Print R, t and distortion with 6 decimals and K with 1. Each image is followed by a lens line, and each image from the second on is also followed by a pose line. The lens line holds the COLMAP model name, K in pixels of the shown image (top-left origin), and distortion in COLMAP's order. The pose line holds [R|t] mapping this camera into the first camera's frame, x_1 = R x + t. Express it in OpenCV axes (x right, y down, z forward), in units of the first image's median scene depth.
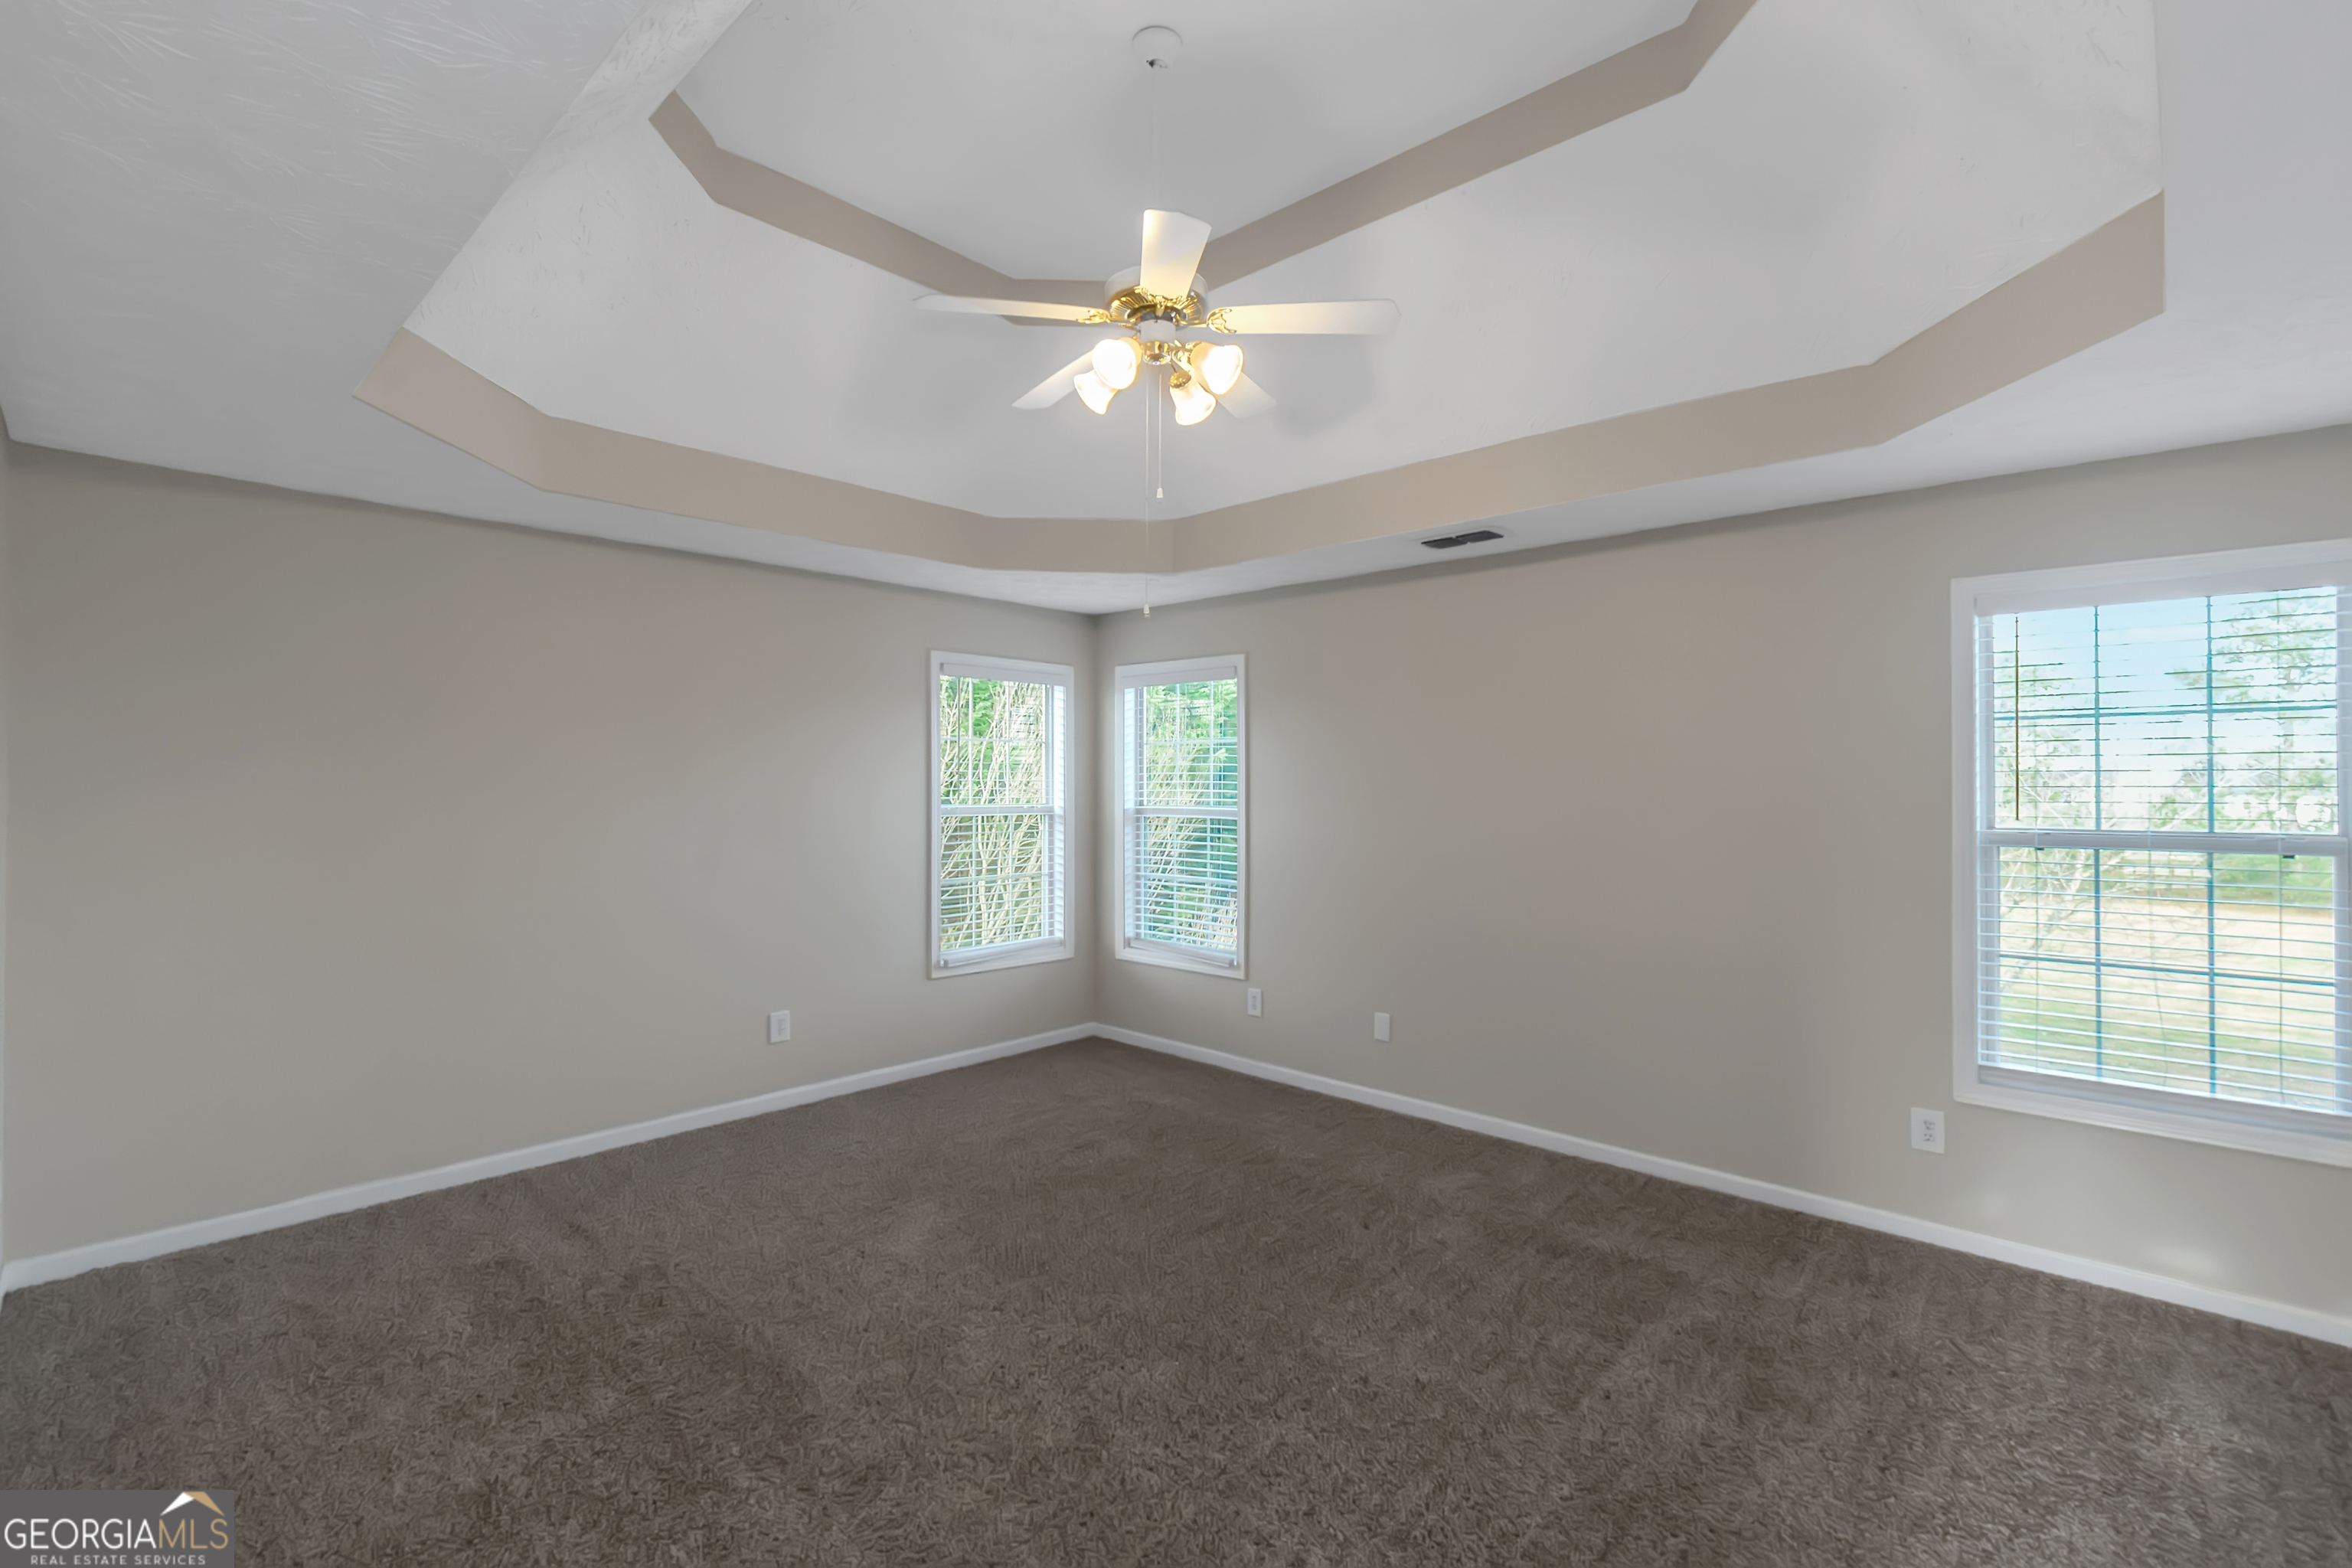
lens RADIAL K [[1061.8, 0, 1185.2], [0, 1061.8, 781.5], [0, 0, 1]] dist [-0.000505, -0.000374]
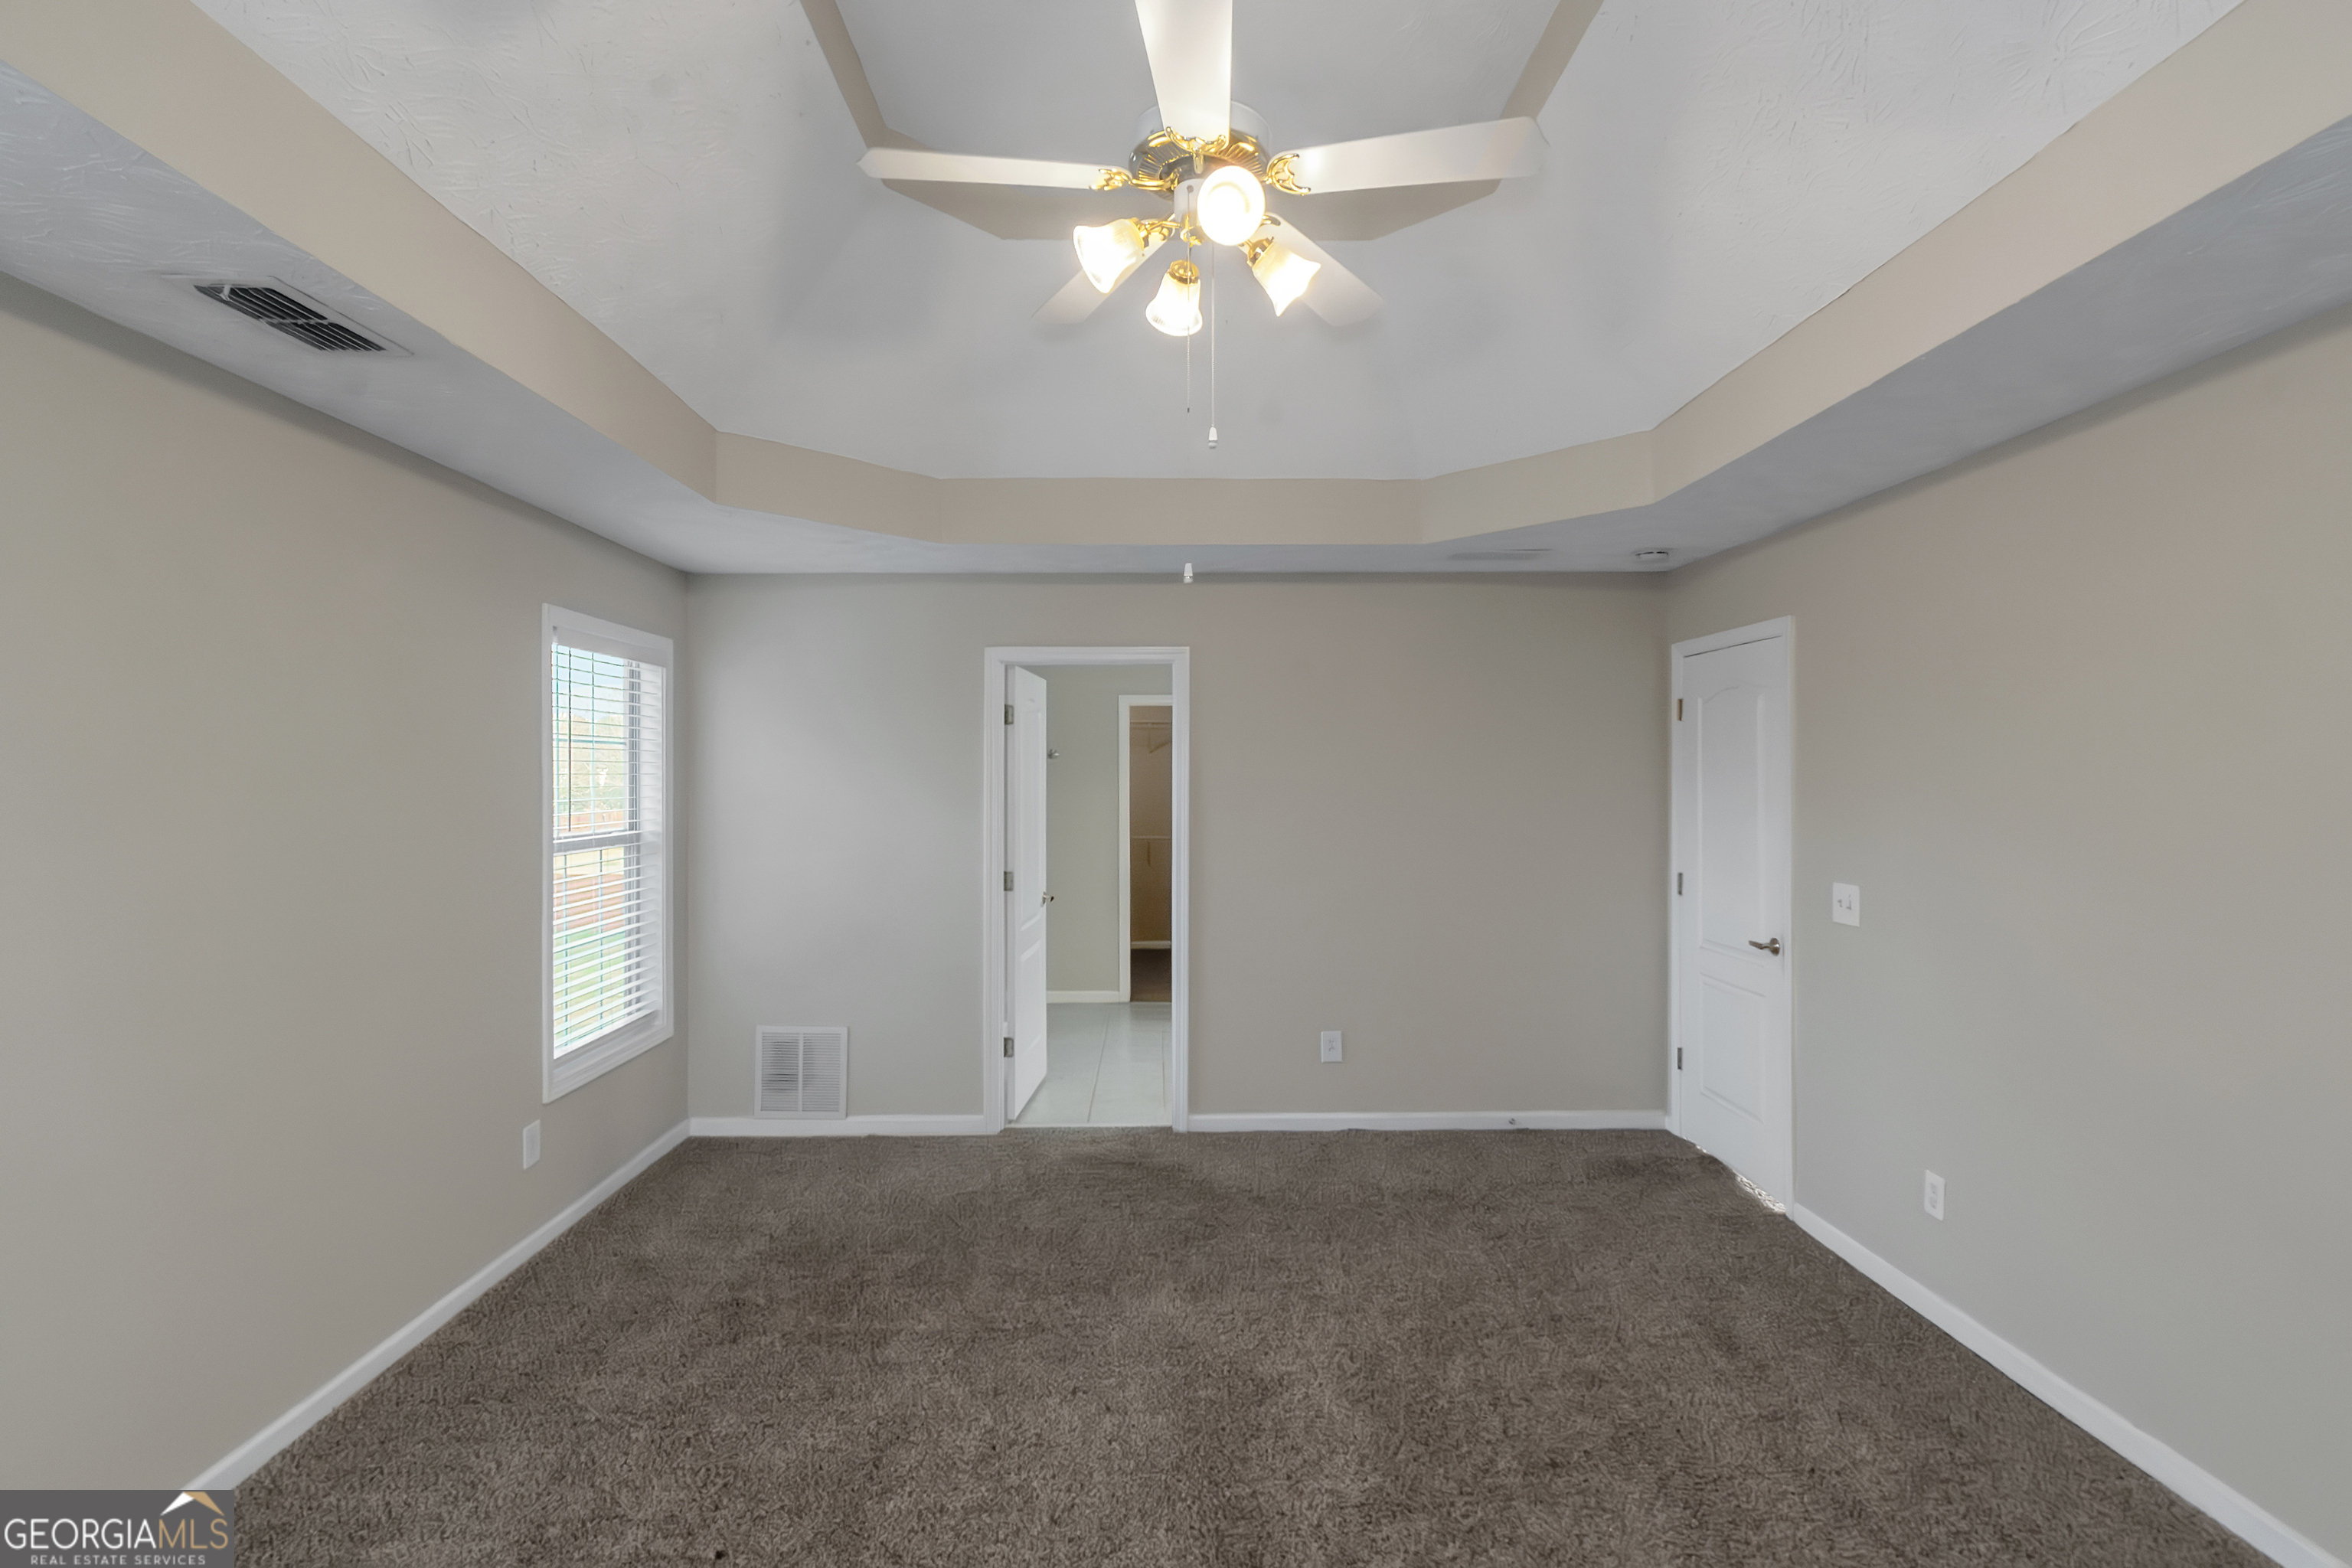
lens RADIAL K [[1067.8, 0, 1176.0], [0, 1067.8, 784.0], [0, 0, 1]] dist [-0.018209, -0.000169]
pose [[-0.691117, -0.006501, 0.722714, -0.290633], [0.000231, 0.999957, 0.009217, -0.014616], [-0.722743, 0.006537, -0.691086, 0.810632]]
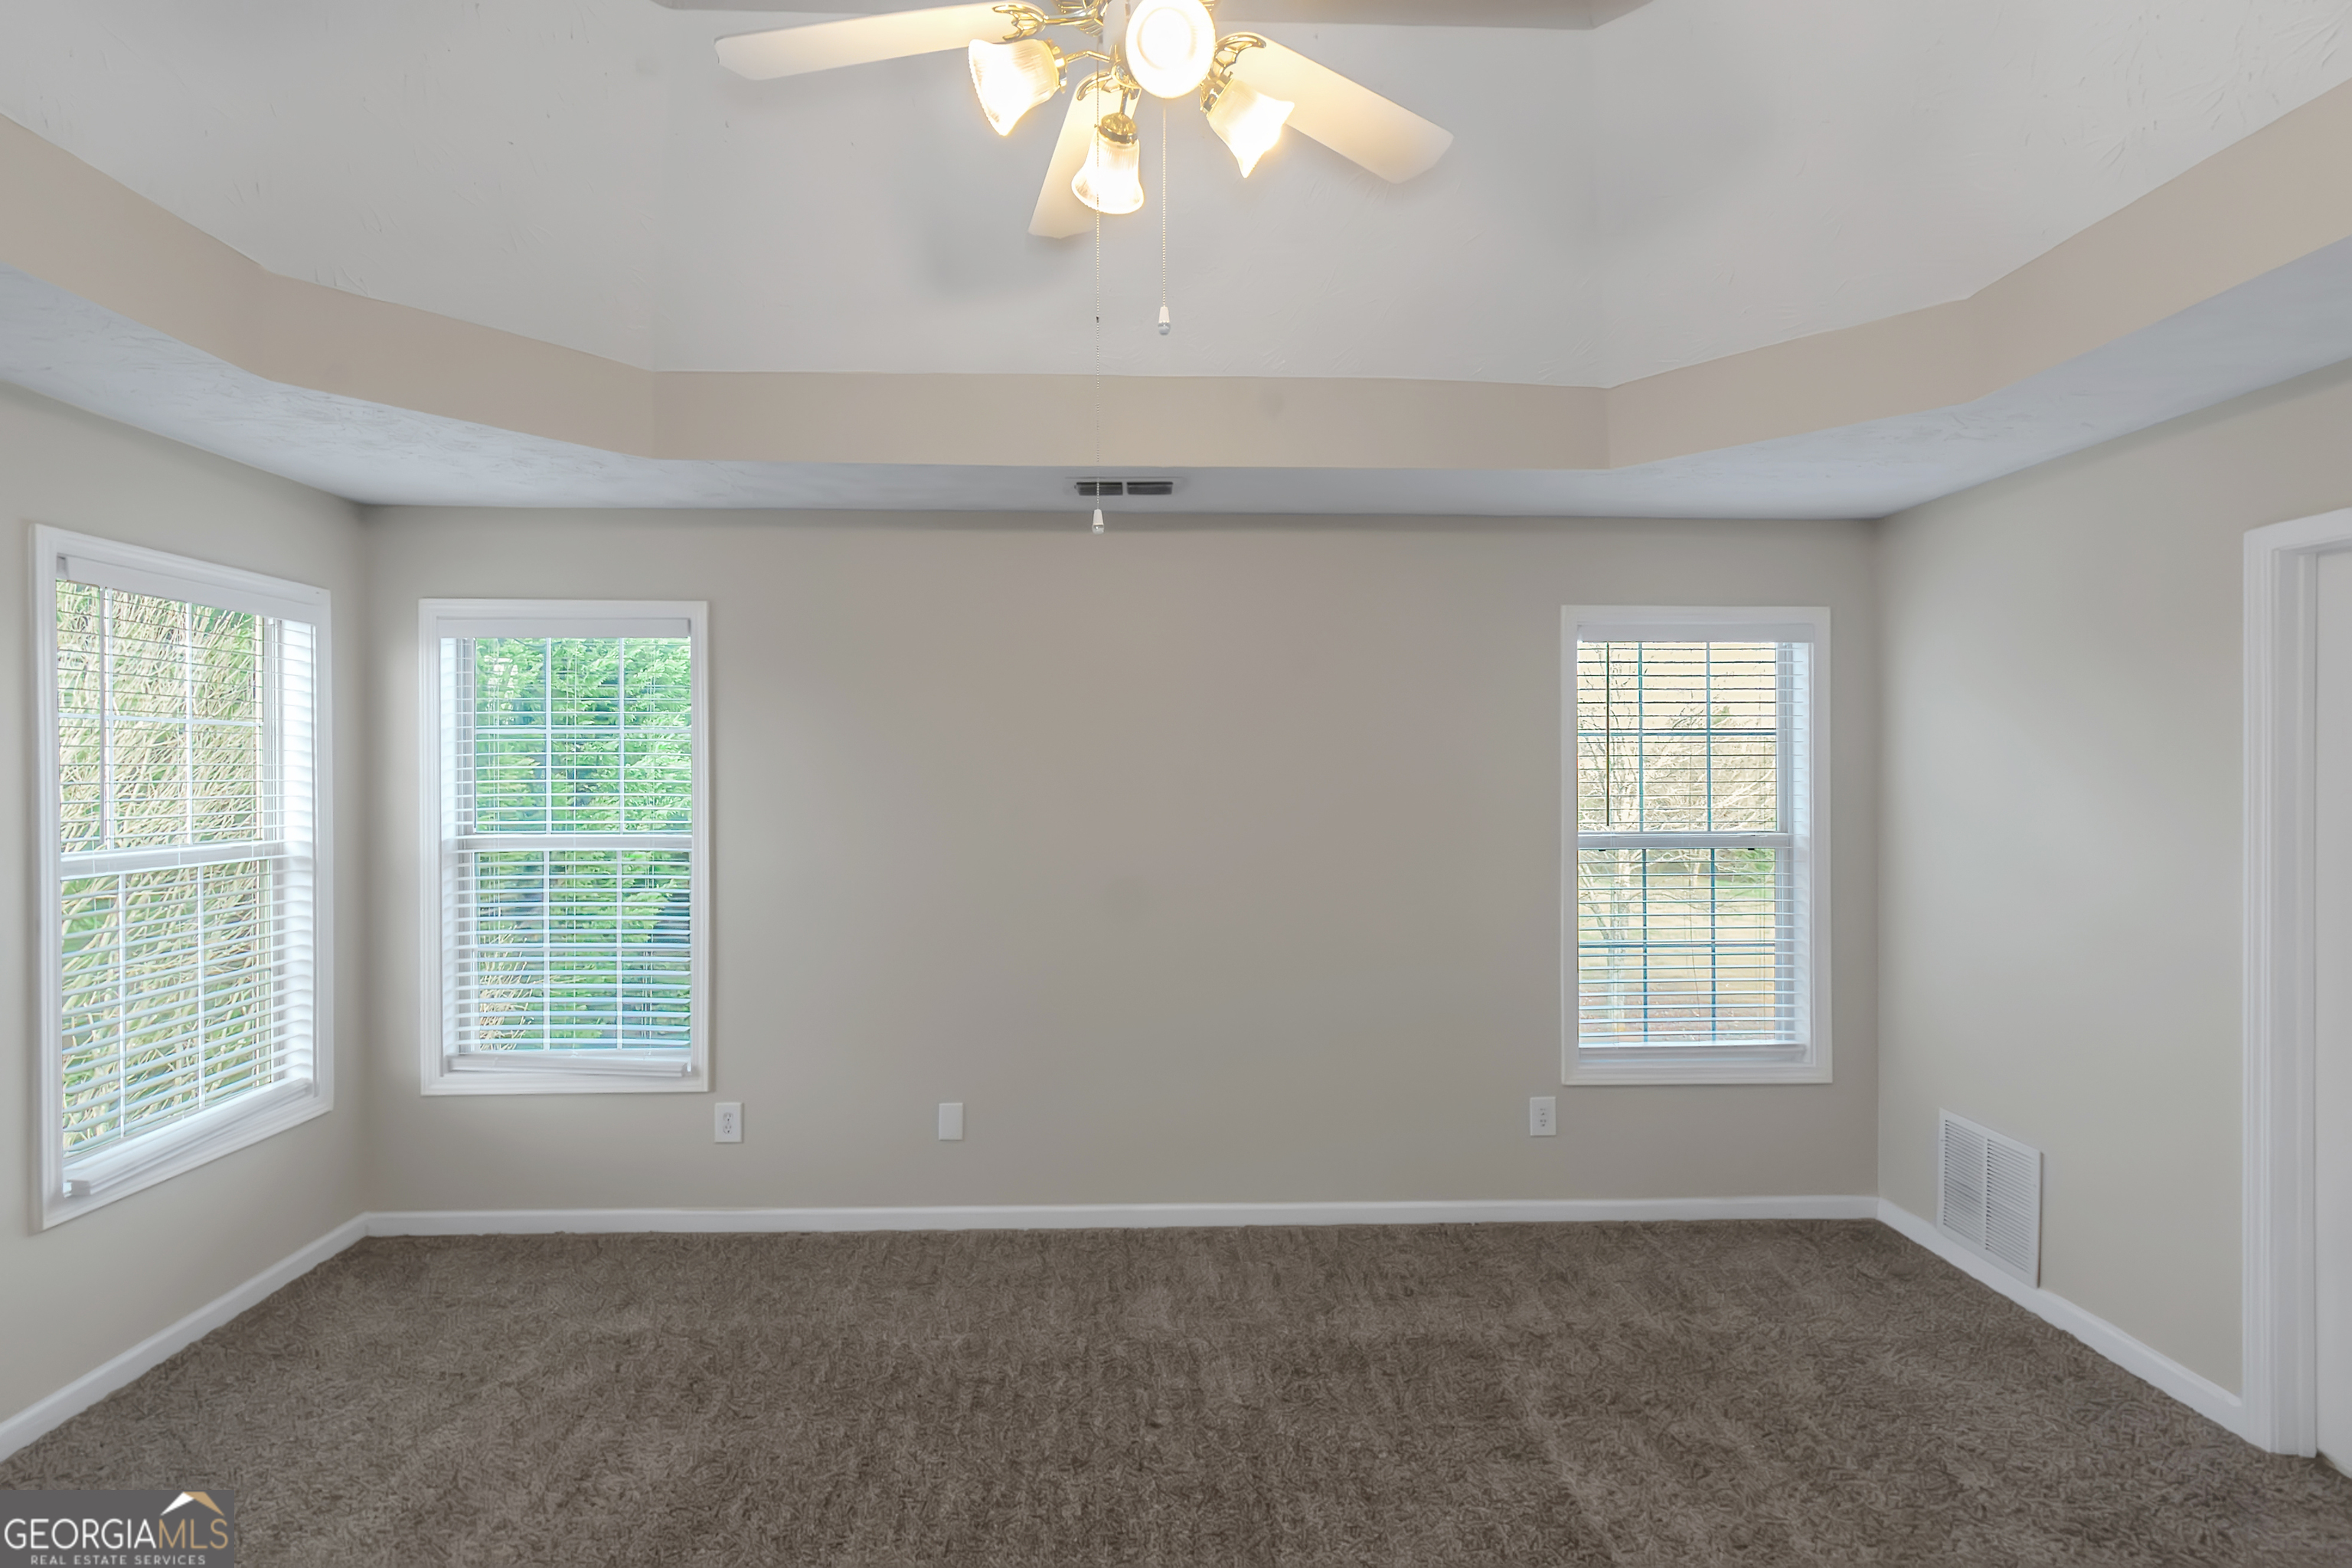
lens RADIAL K [[1102.0, 0, 1168.6], [0, 1102.0, 776.1], [0, 0, 1]] dist [0.002218, -0.000382]
pose [[0.707868, -0.005196, 0.706325, -0.229378], [0.002217, 0.999984, 0.005135, -0.014394], [-0.706341, -0.002069, 0.707869, 0.309720]]
